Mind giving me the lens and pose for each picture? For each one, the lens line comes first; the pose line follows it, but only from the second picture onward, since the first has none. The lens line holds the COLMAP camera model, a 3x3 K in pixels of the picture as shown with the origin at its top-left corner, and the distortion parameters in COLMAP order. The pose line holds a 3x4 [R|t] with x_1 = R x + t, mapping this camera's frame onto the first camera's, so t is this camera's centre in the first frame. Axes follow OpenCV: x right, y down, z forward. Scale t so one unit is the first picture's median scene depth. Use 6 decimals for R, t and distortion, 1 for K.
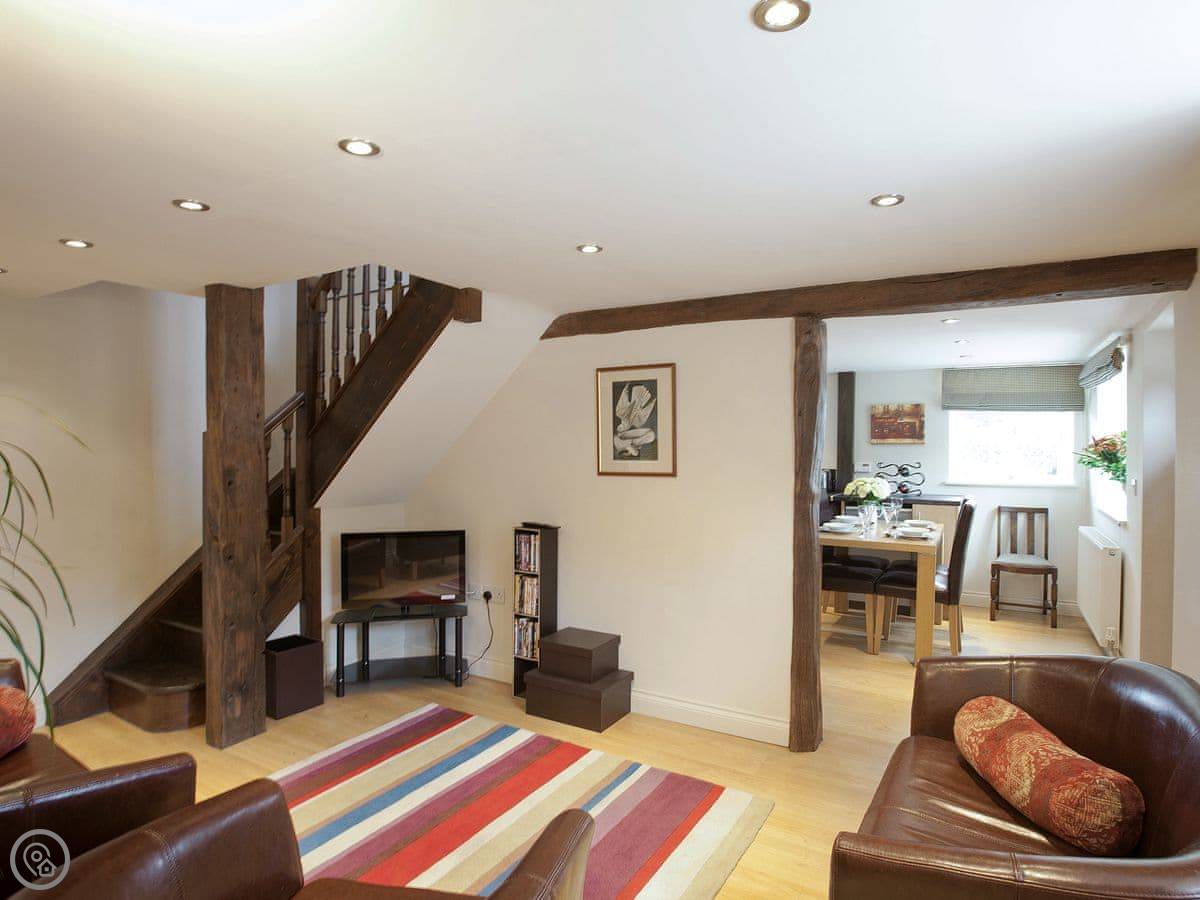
lens RADIAL K [[686.1, 0, 600.0], [0, 686.1, 450.0], [0, 0, 1]] dist [-0.002755, -0.000337]
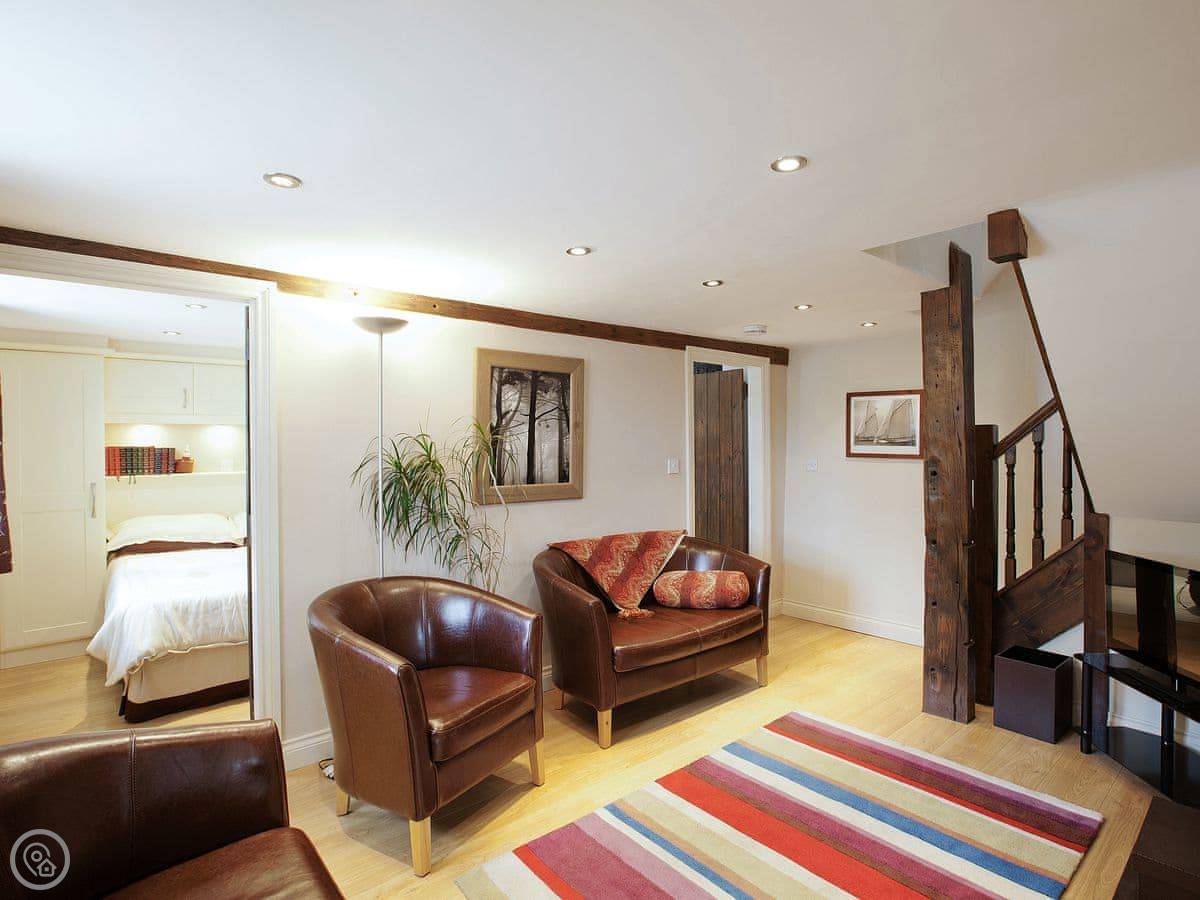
lens RADIAL K [[629.5, 0, 666.2], [0, 629.5, 450.2], [0, 0, 1]] dist [-0.000687, 0.000019]
pose [[-0.277323, 0.004159, -0.960768, 0.782838], [0.000653, 0.999991, 0.004140, 0.012260], [0.960777, 0.000520, -0.277323, 1.270529]]
